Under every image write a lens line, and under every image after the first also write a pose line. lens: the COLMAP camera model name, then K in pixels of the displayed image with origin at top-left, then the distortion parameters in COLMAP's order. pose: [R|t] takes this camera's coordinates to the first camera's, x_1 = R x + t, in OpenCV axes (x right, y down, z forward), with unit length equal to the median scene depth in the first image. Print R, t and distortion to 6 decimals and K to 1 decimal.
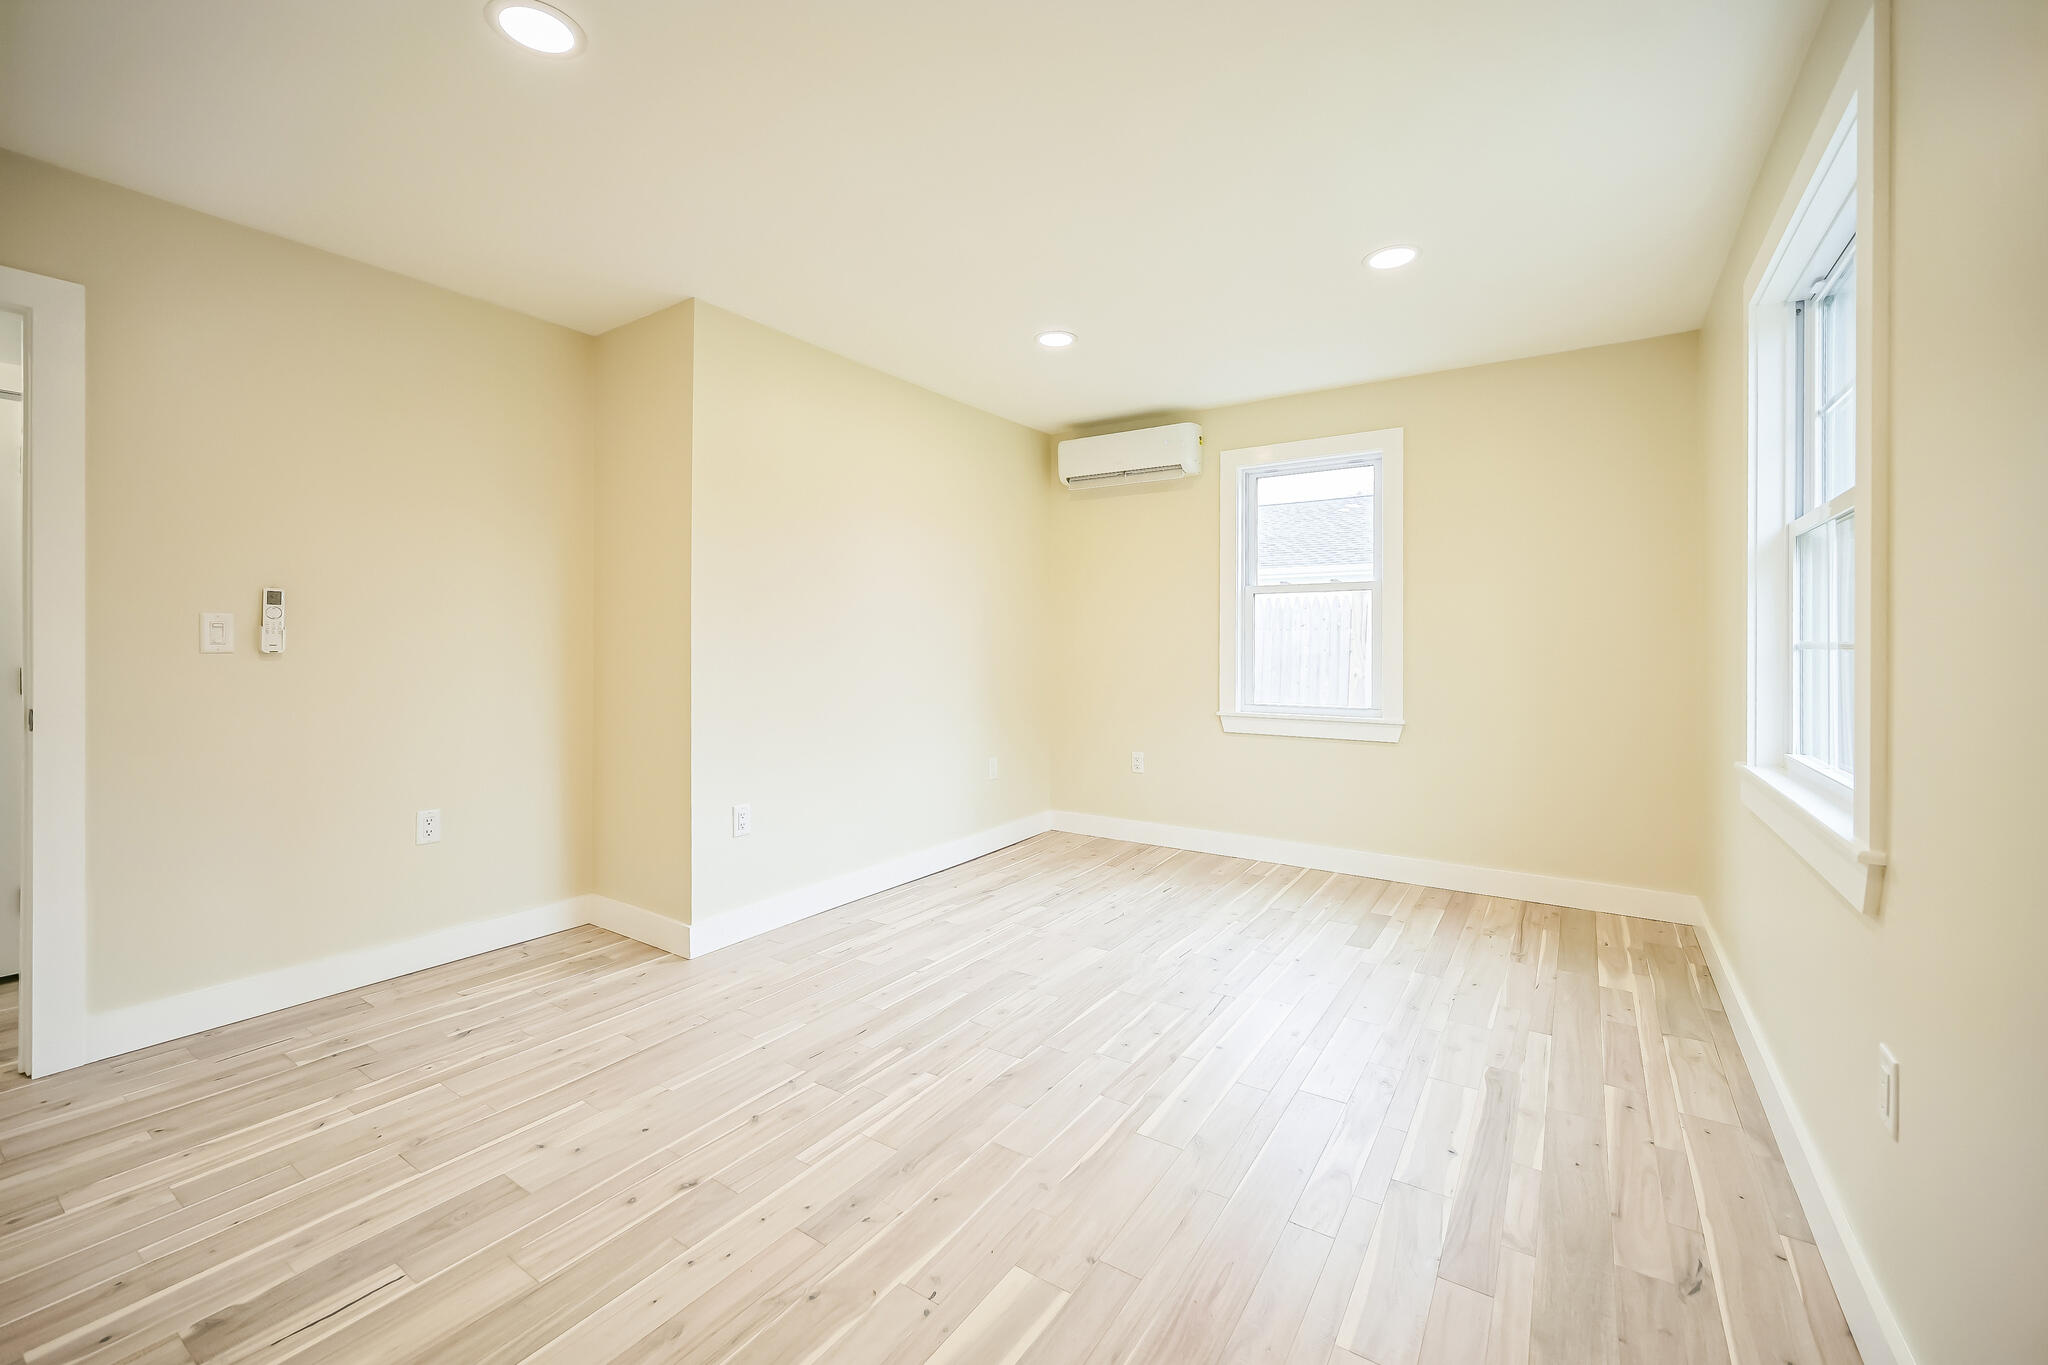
lens RADIAL K [[829.9, 0, 1025.6], [0, 829.9, 640.5], [0, 0, 1]] dist [-0.003398, -0.000282]
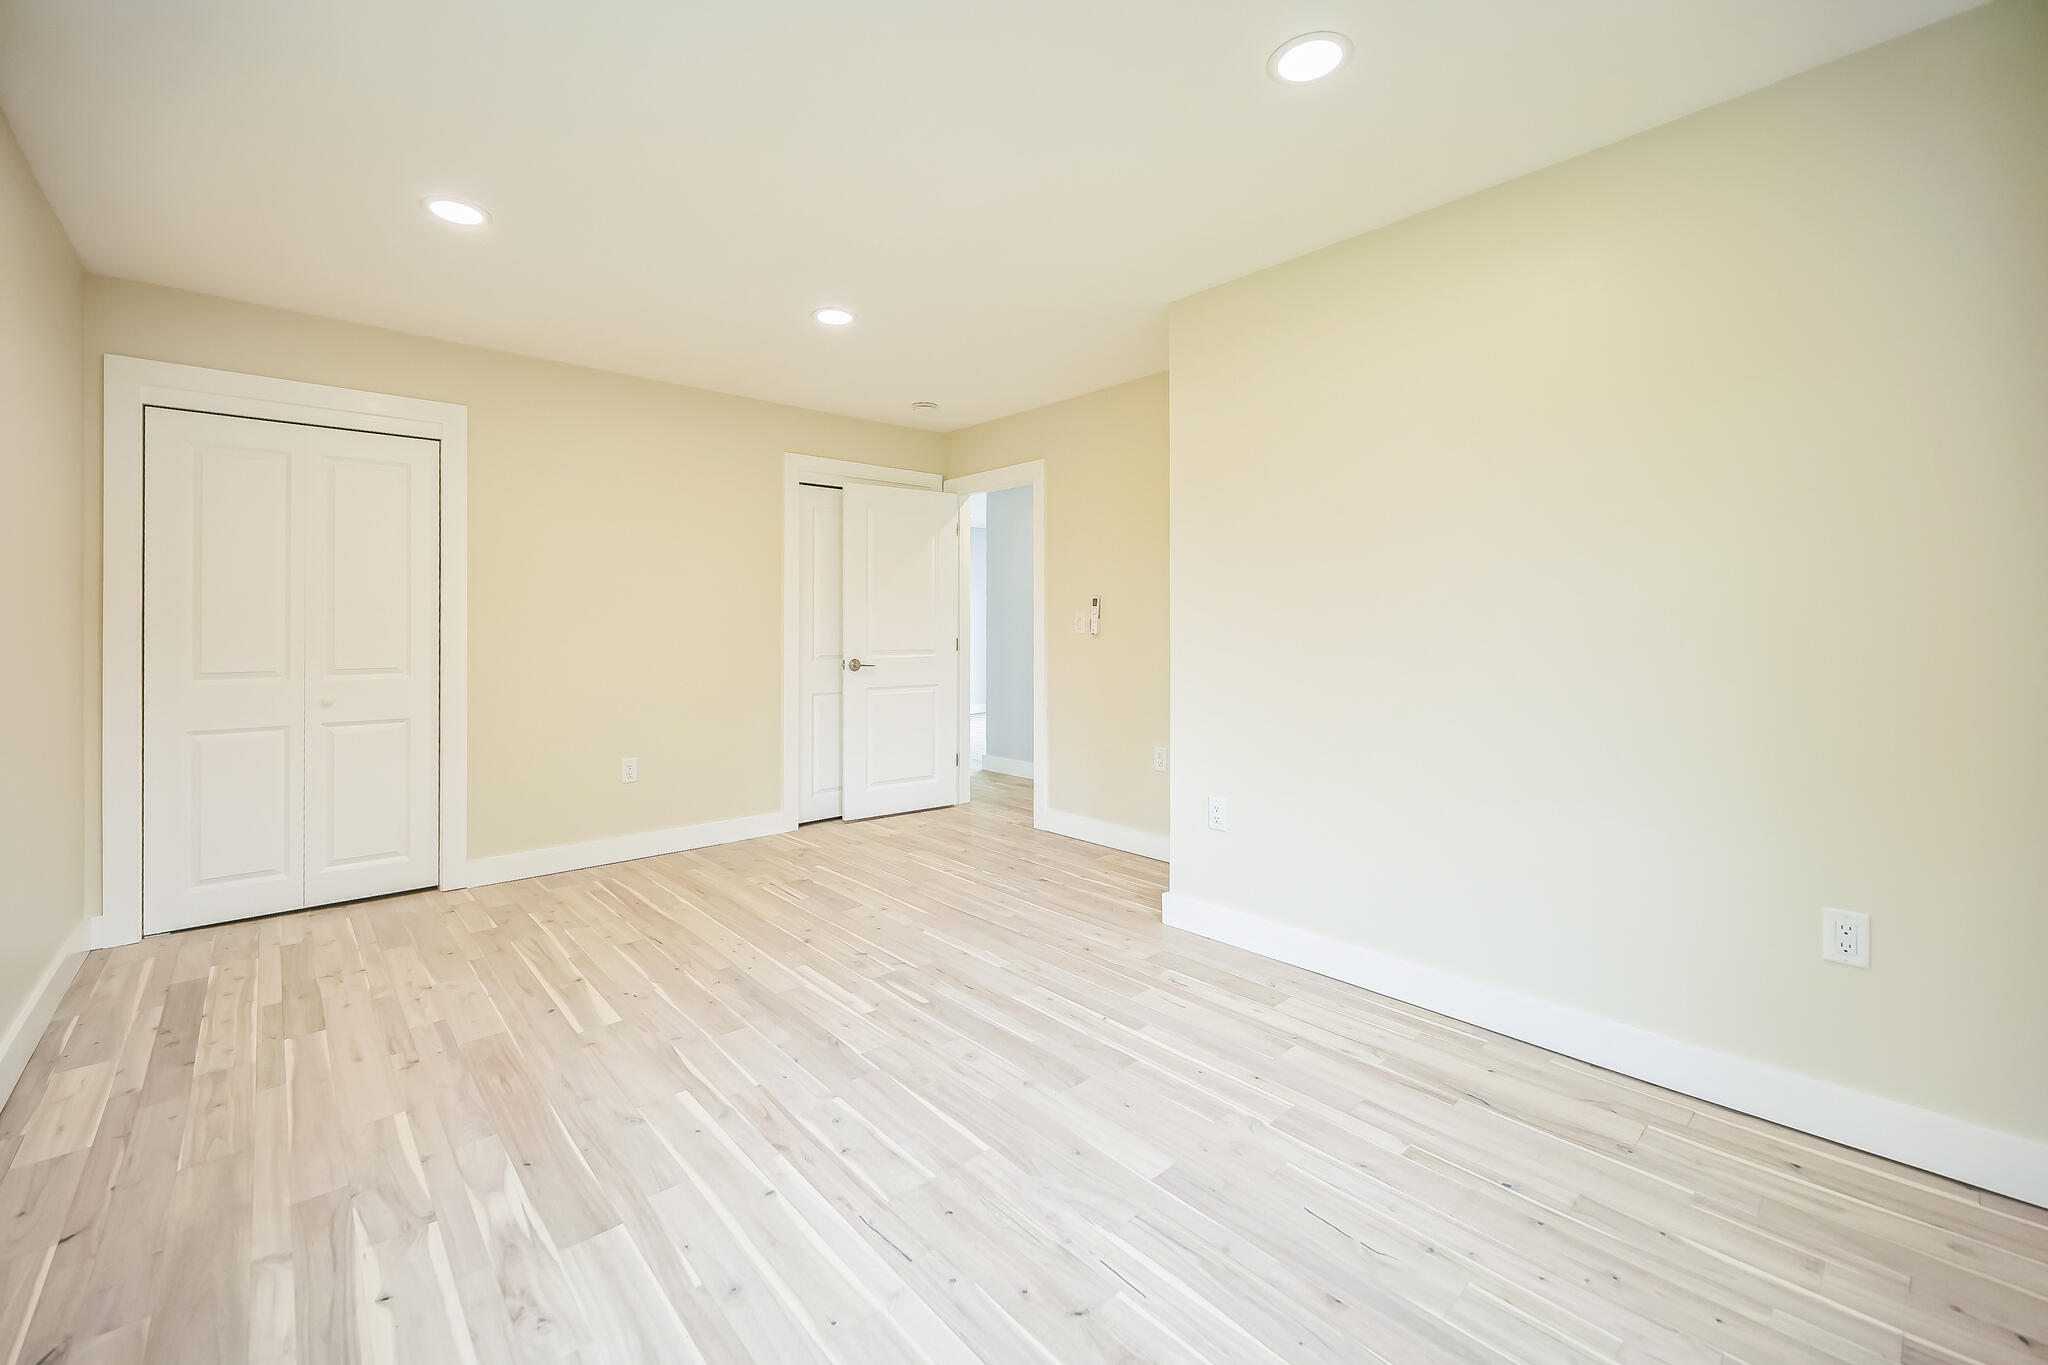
lens RADIAL K [[829.9, 0, 1010.8], [0, 829.9, 614.8], [0, 0, 1]] dist [-0.003398, -0.000282]
pose [[-0.252014, -0.017451, -0.967566, 0.881266], [0.005984, 0.999790, -0.019591, 0.008125], [0.967705, -0.010727, -0.251856, 1.388091]]
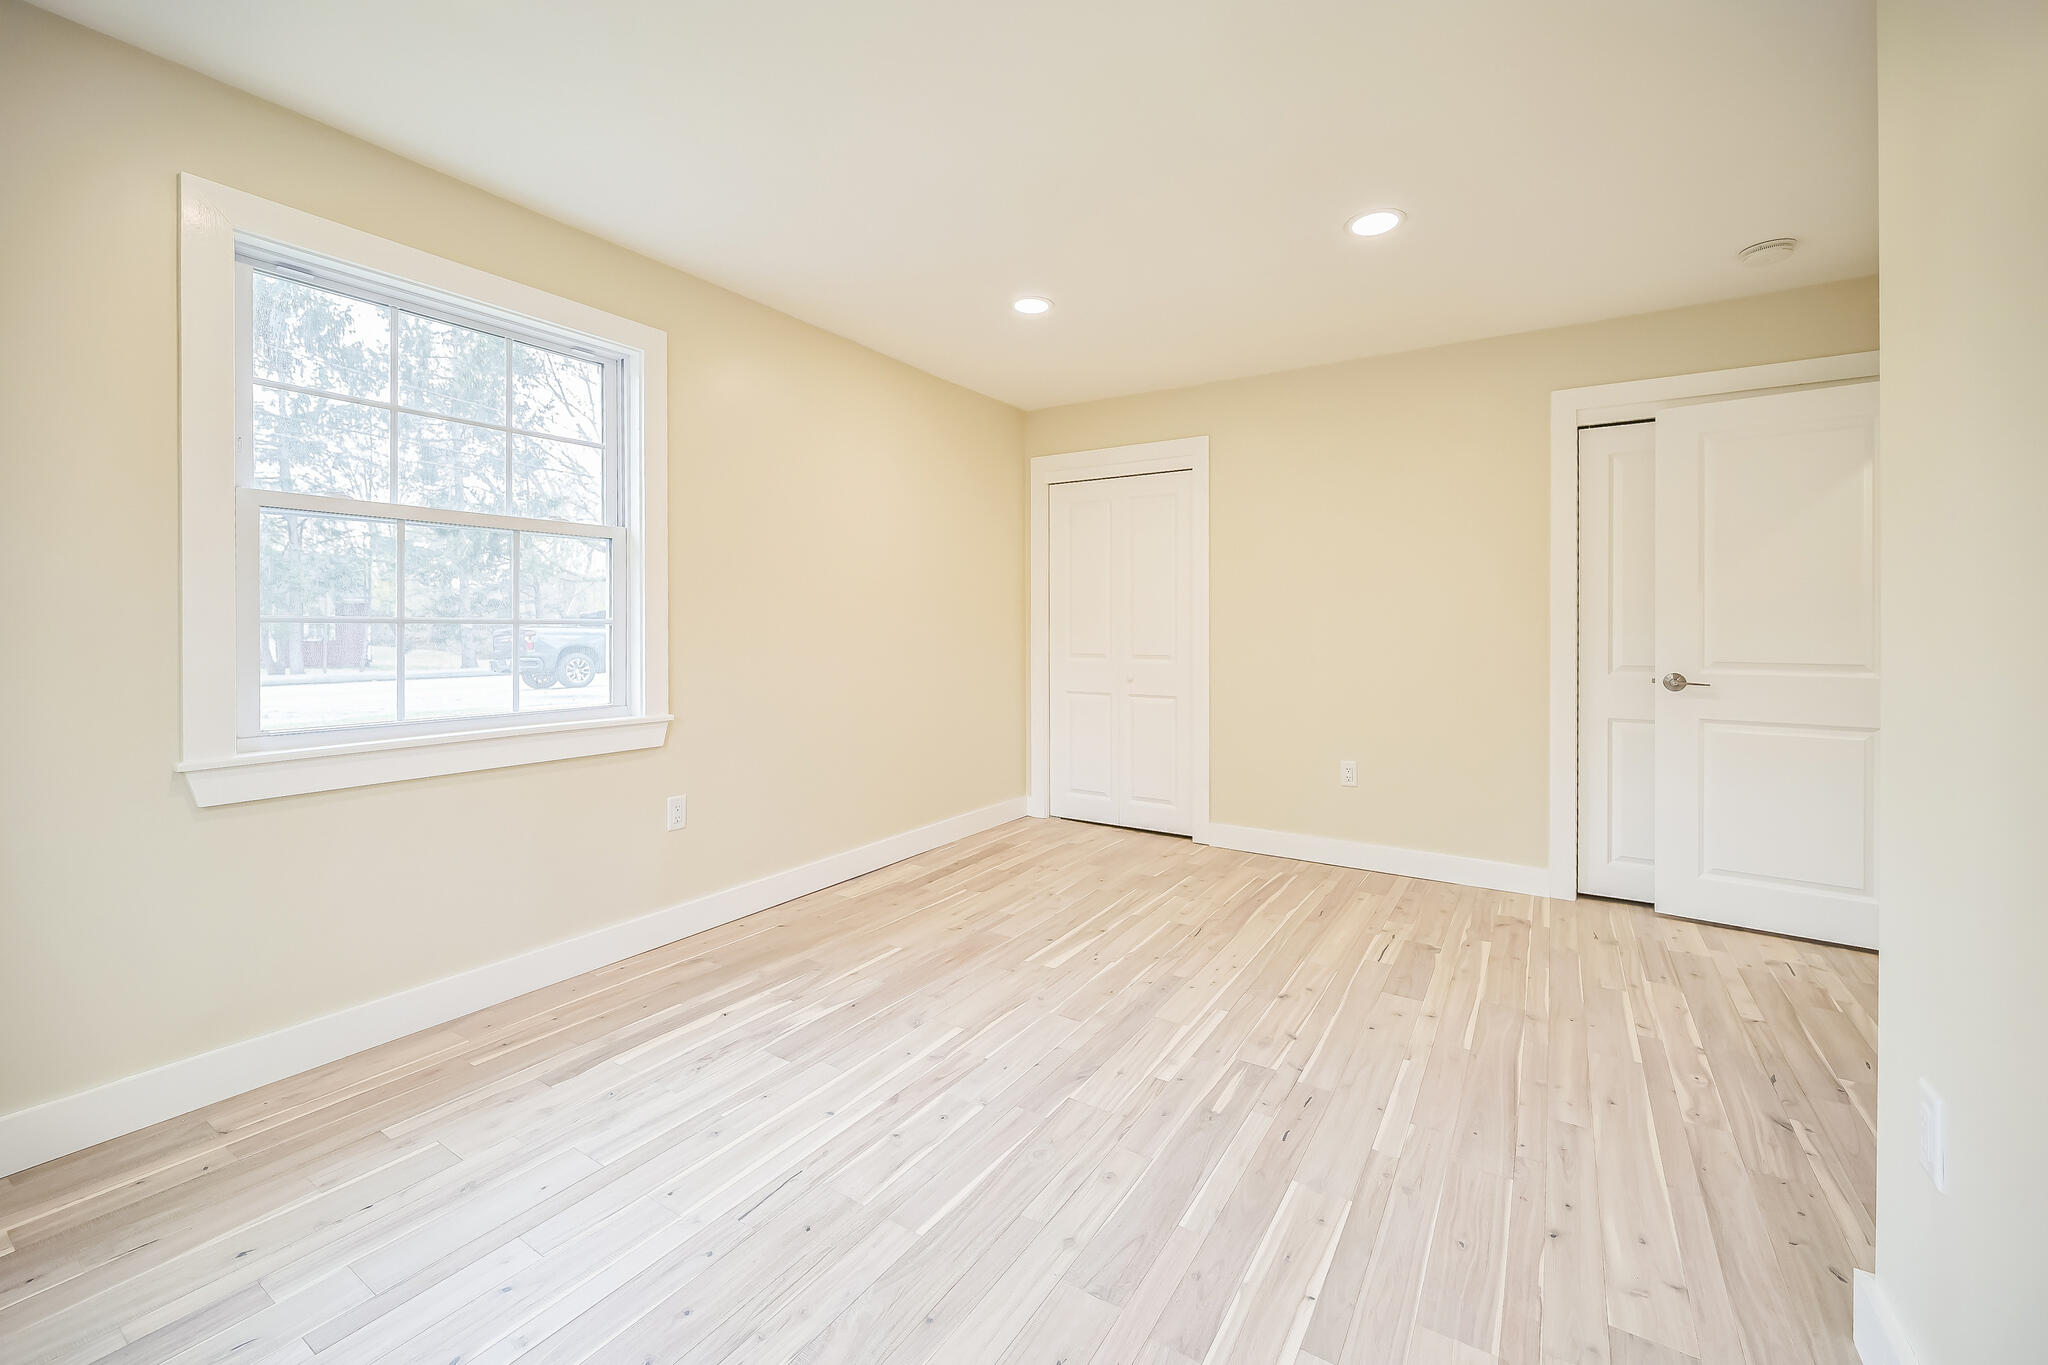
lens RADIAL K [[829.9, 0, 1031.1], [0, 829.9, 625.1], [0, 0, 1]] dist [-0.003398, -0.000282]
pose [[-0.999601, -0.006722, -0.027426, 0.060985], [-0.006546, 0.999957, -0.006524, 0.012509], [0.027469, -0.006341, -0.999603, 1.830181]]
